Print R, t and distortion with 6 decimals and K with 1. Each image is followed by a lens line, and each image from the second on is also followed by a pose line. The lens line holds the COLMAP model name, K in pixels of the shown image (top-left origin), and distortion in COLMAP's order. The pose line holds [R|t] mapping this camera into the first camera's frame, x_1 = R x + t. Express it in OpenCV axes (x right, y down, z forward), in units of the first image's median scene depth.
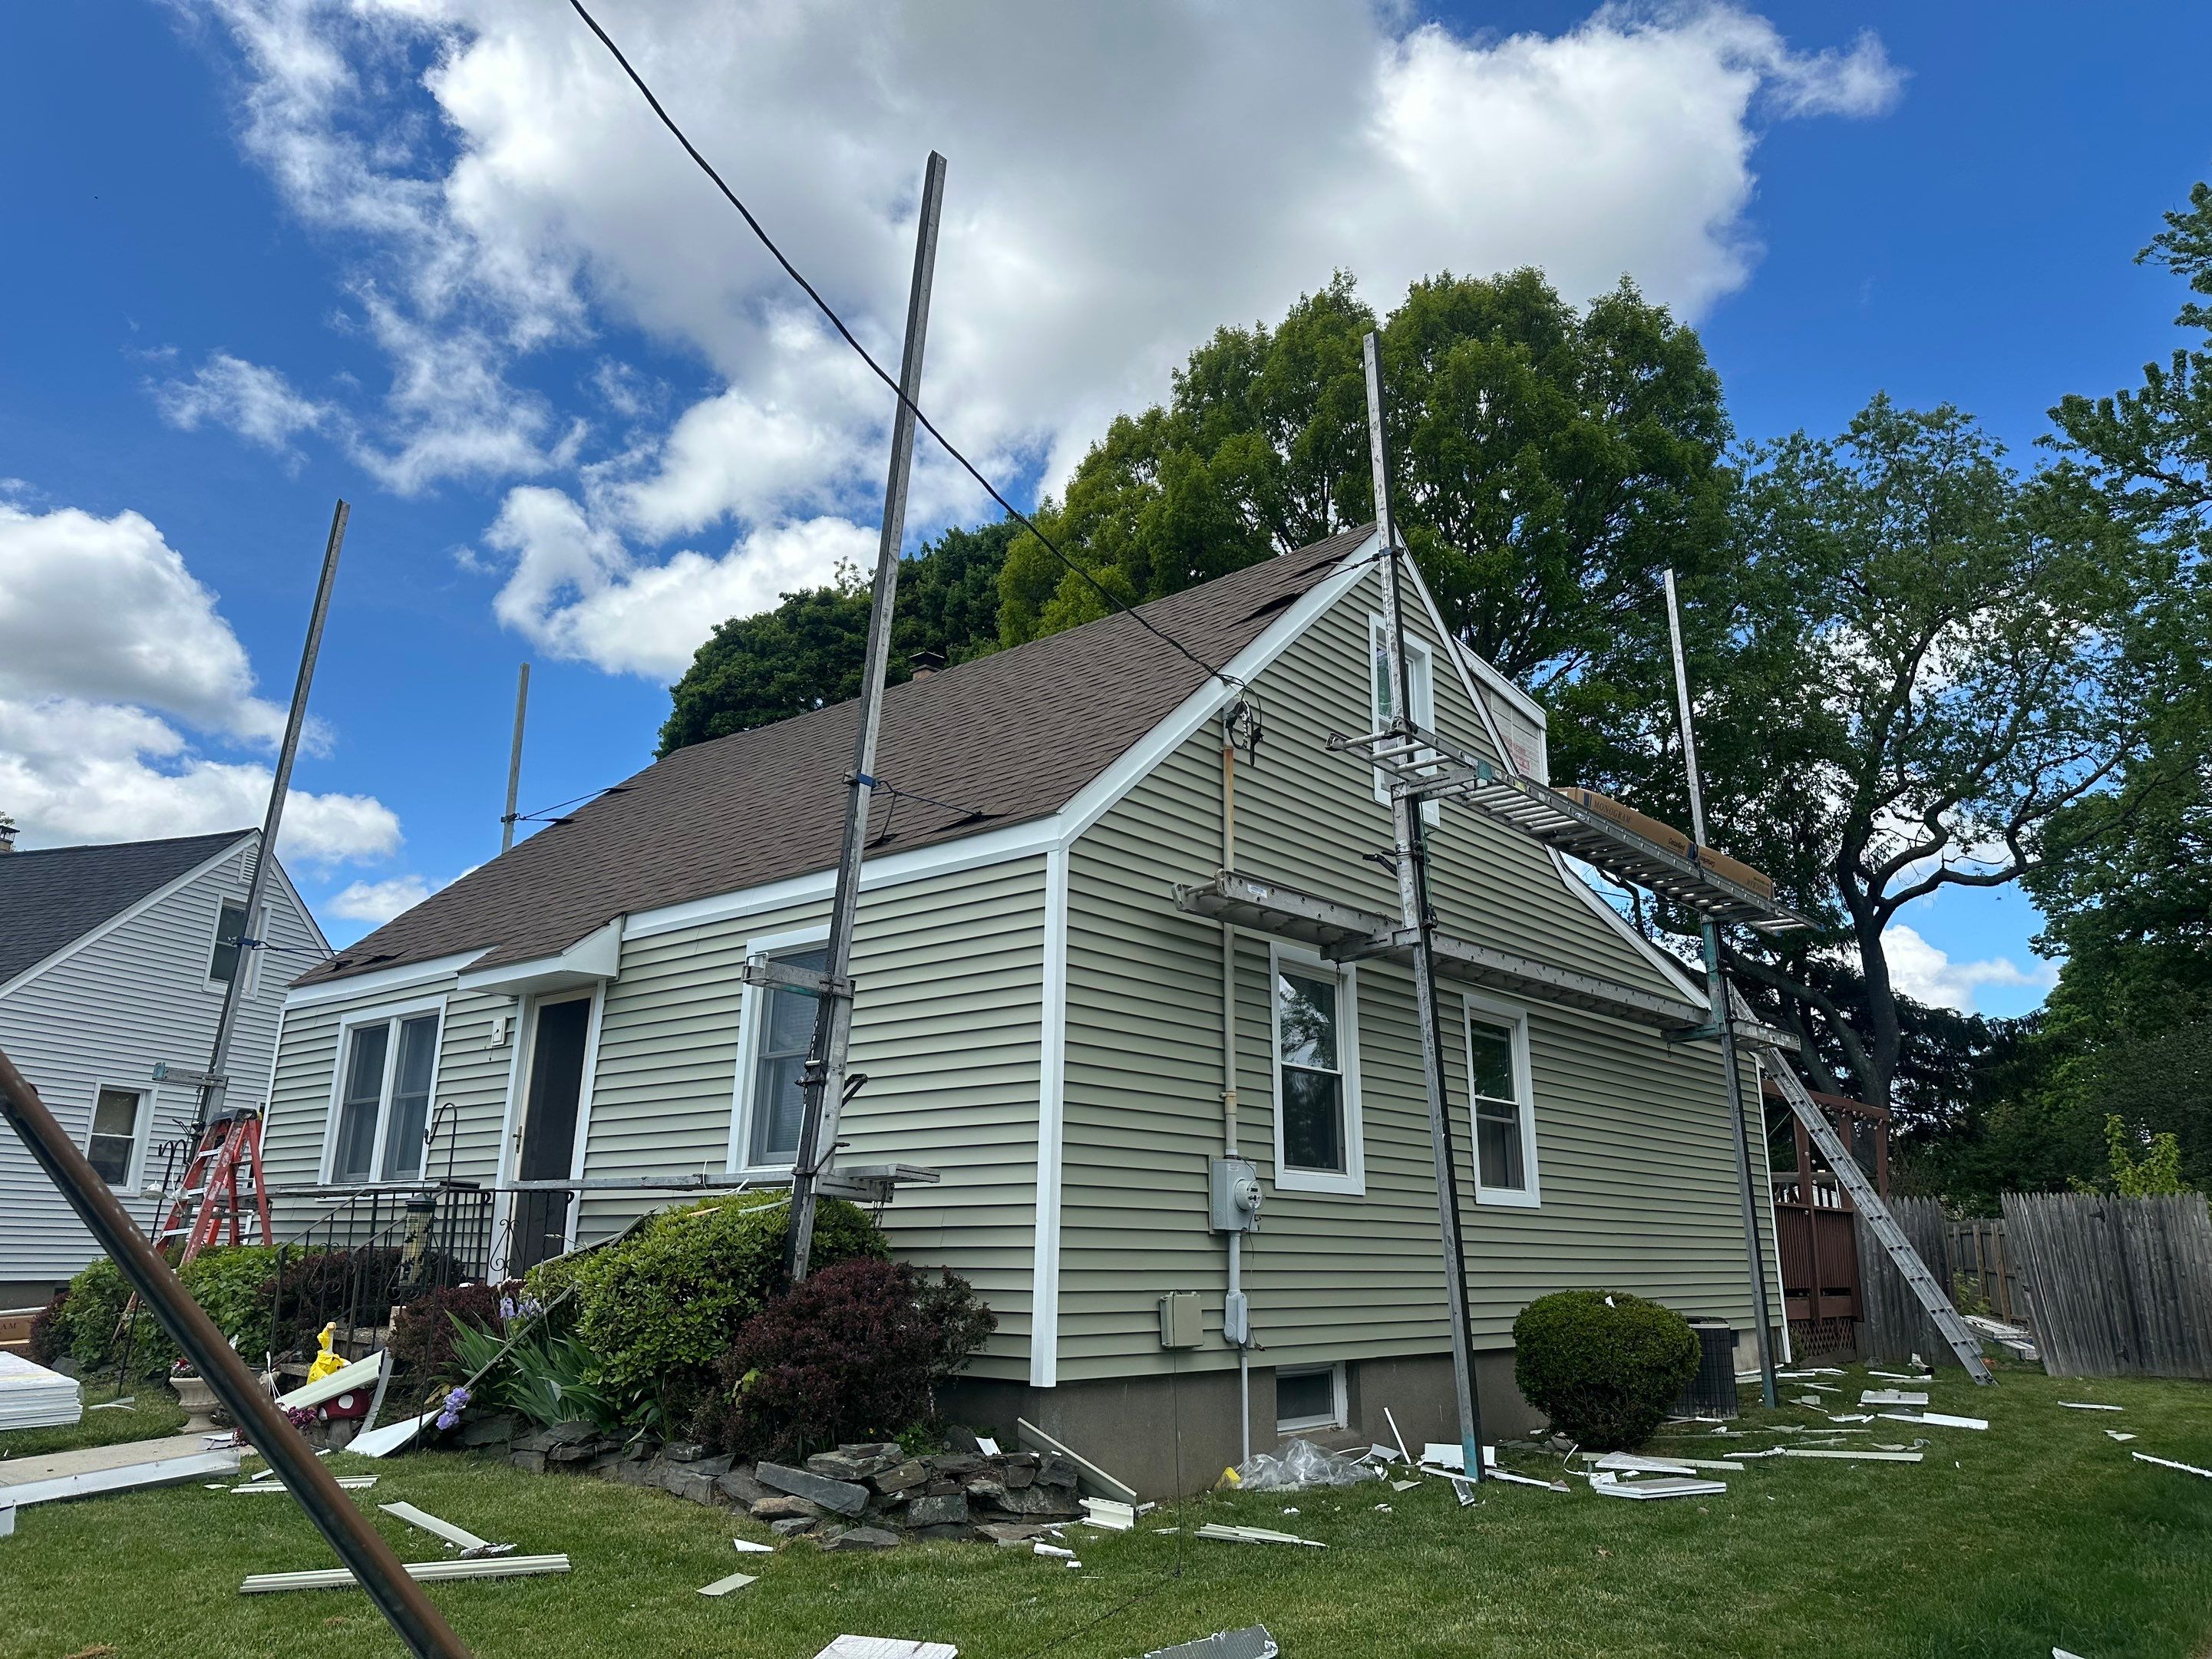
lens RADIAL K [[1542.9, 0, 1122.3], [0, 1542.9, 816.4], [0, 0, 1]] dist [0.018858, -0.002973]
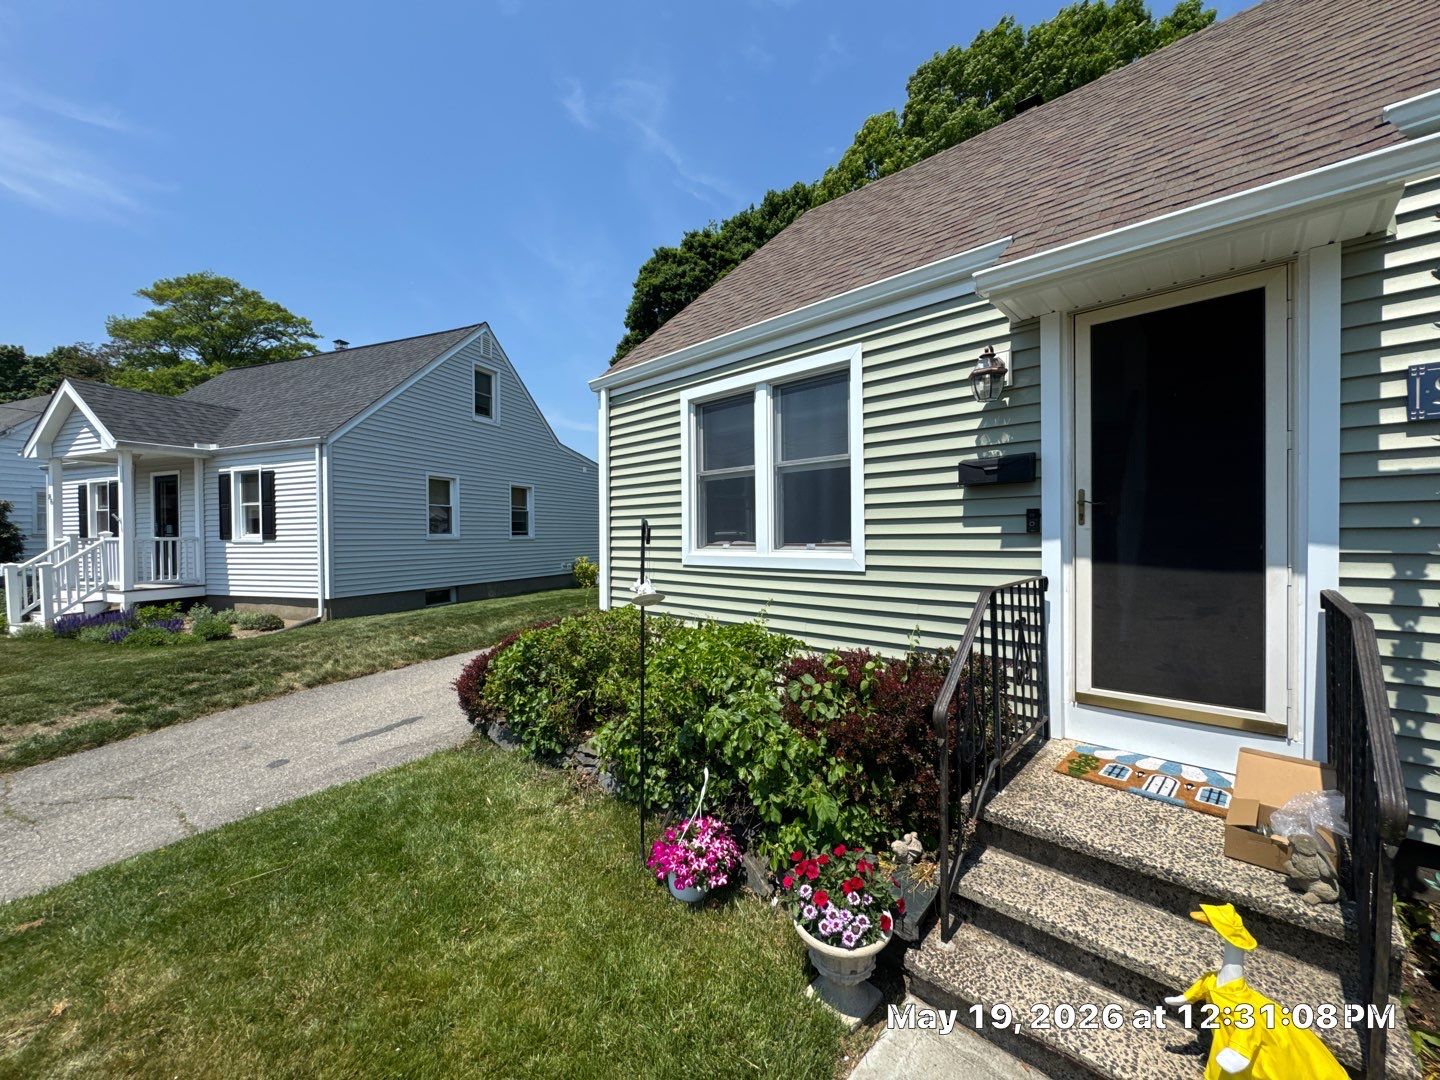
lens RADIAL K [[574.6, 0, 715.3], [0, 574.6, 542.0], [0, 0, 1]] dist [-0.001455, -0.001135]
pose [[0.997305, -0.018232, -0.071064, -0.781601], [0.037357, 0.959855, 0.277997, 0.204550], [0.063143, -0.279903, 0.957950, 1.037588]]
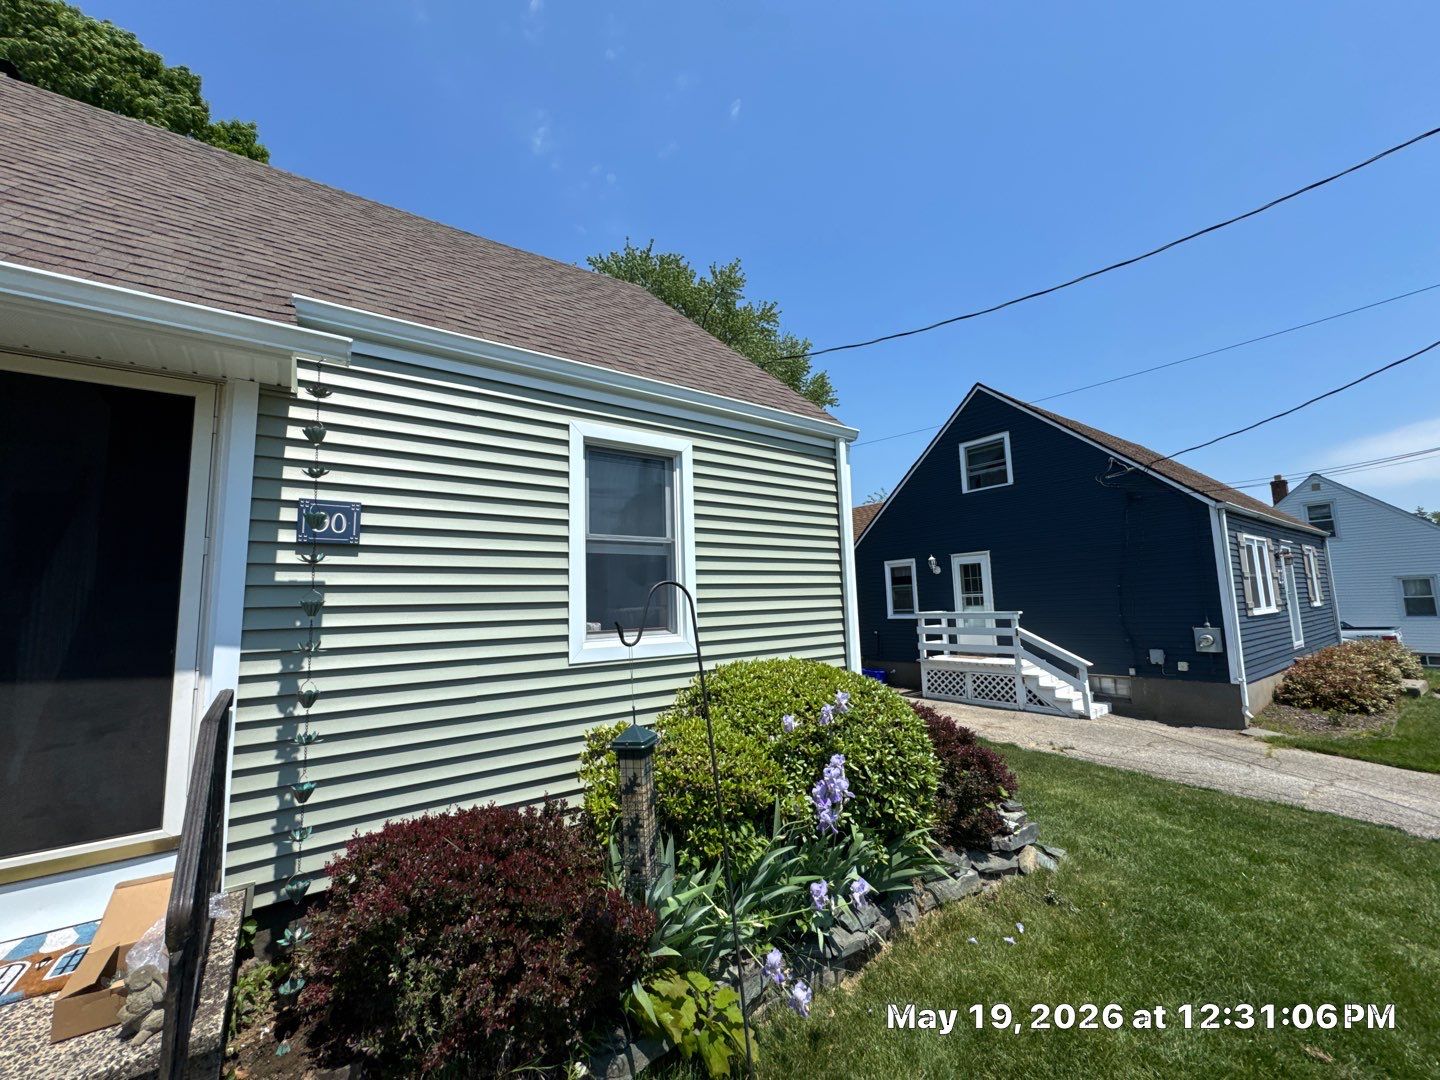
lens RADIAL K [[574.6, 0, 721.8], [0, 574.6, 542.9], [0, 0, 1]] dist [-0.001455, -0.001135]
pose [[0.220780, 0.094871, 0.970699, -0.741815], [-0.230142, 0.972221, -0.042675, 0.194002], [-0.947782, -0.213977, 0.236481, 1.016521]]
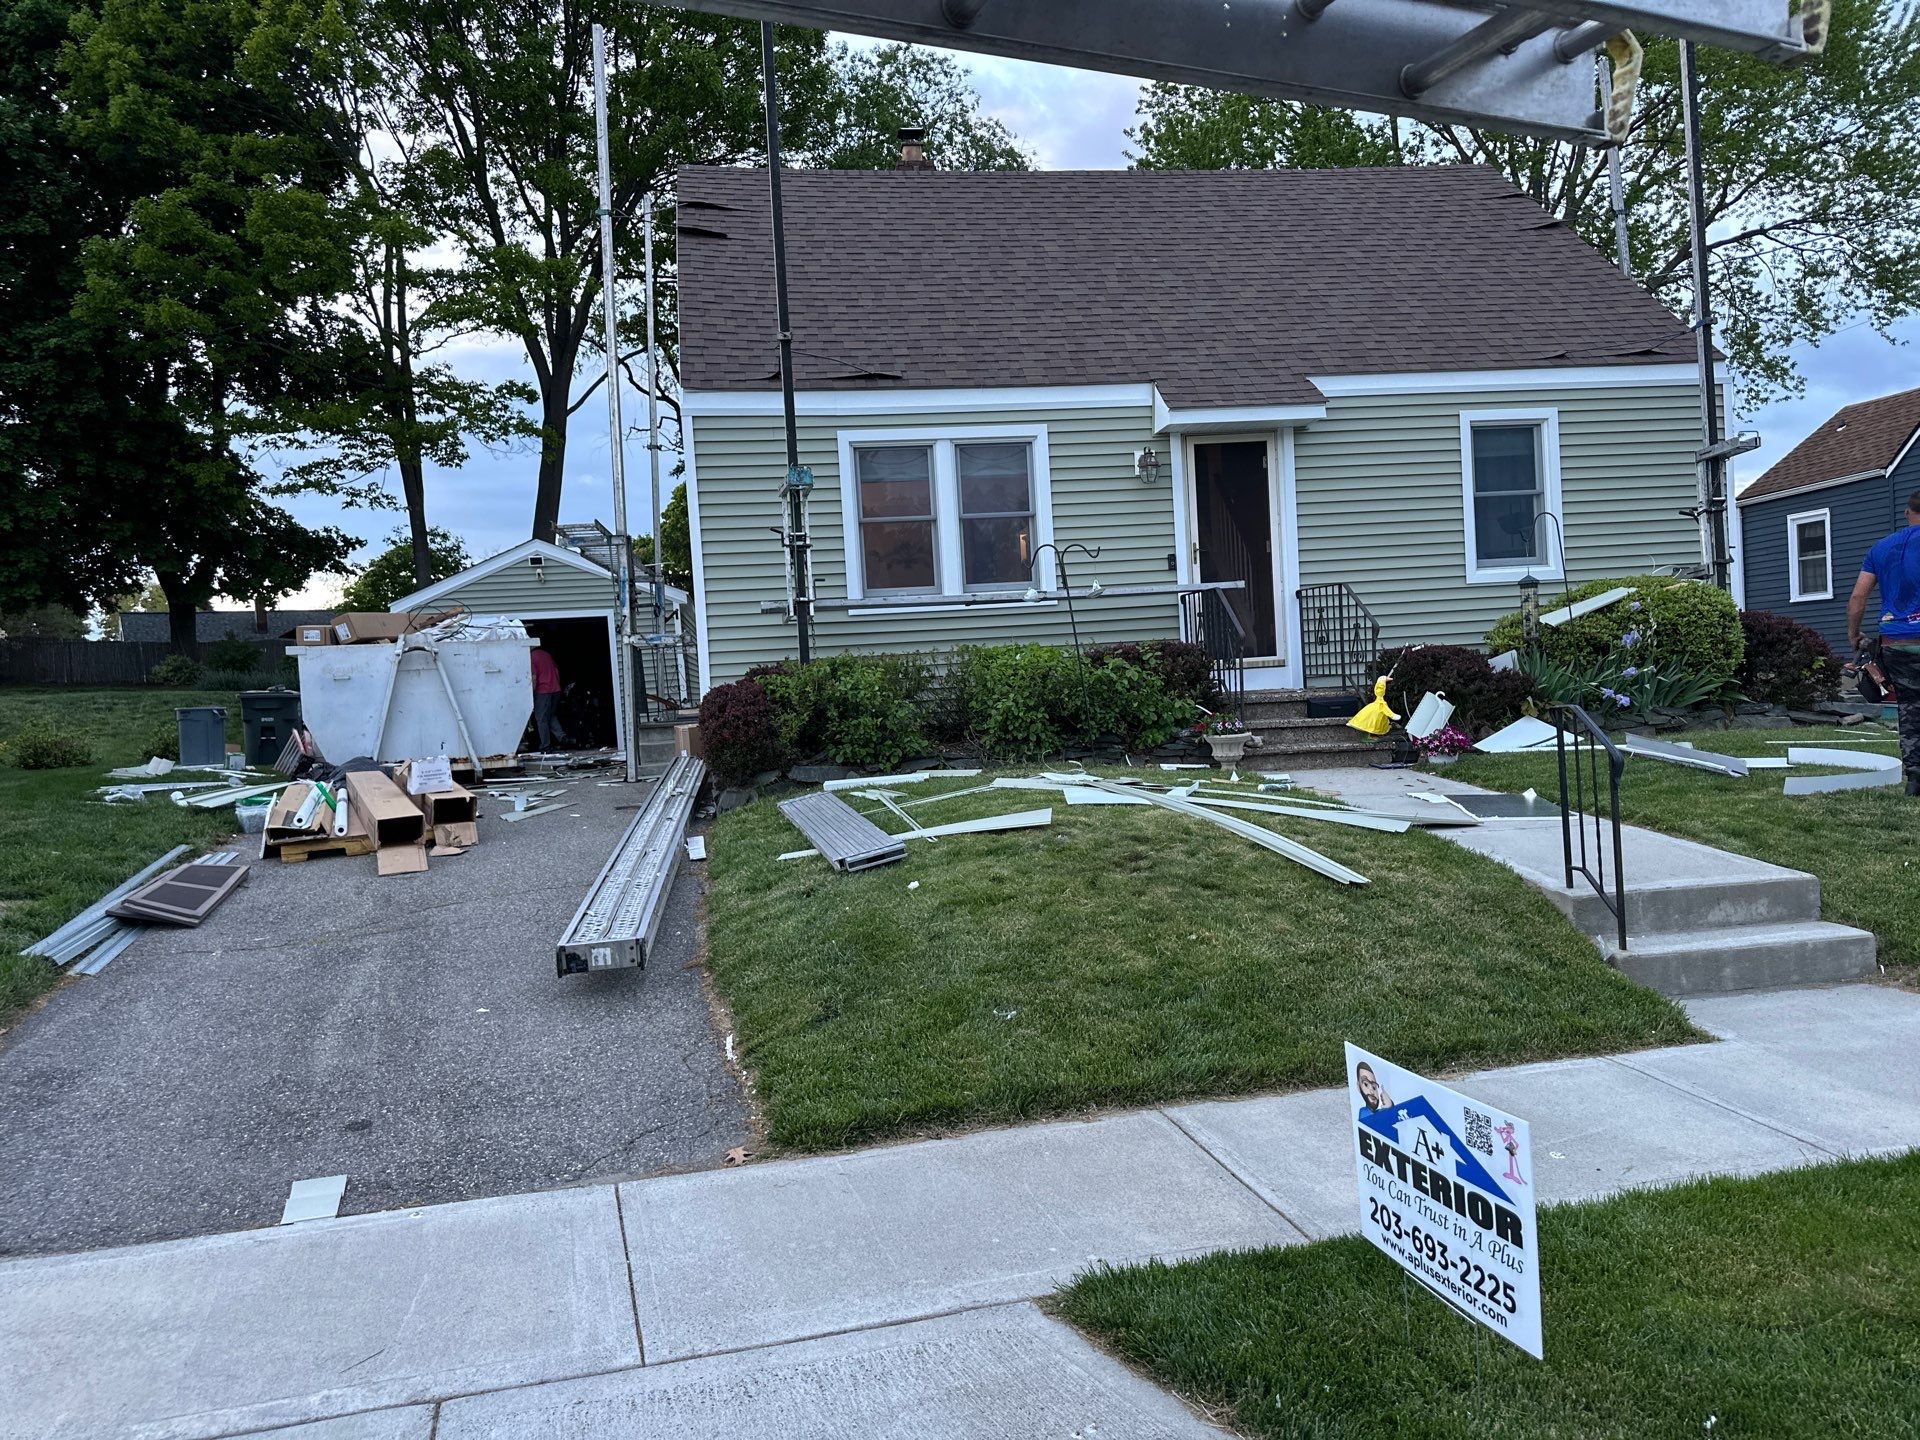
lens RADIAL K [[1356.1, 0, 984.7], [0, 1356.1, 741.8], [0, 0, 1]] dist [0.040369, -0.050983]
pose [[0.649594, -0.082972, 0.755740, -1.911382], [-0.141554, 0.963447, 0.227448, 0.190564], [-0.746987, -0.254727, 0.614104, 0.608768]]
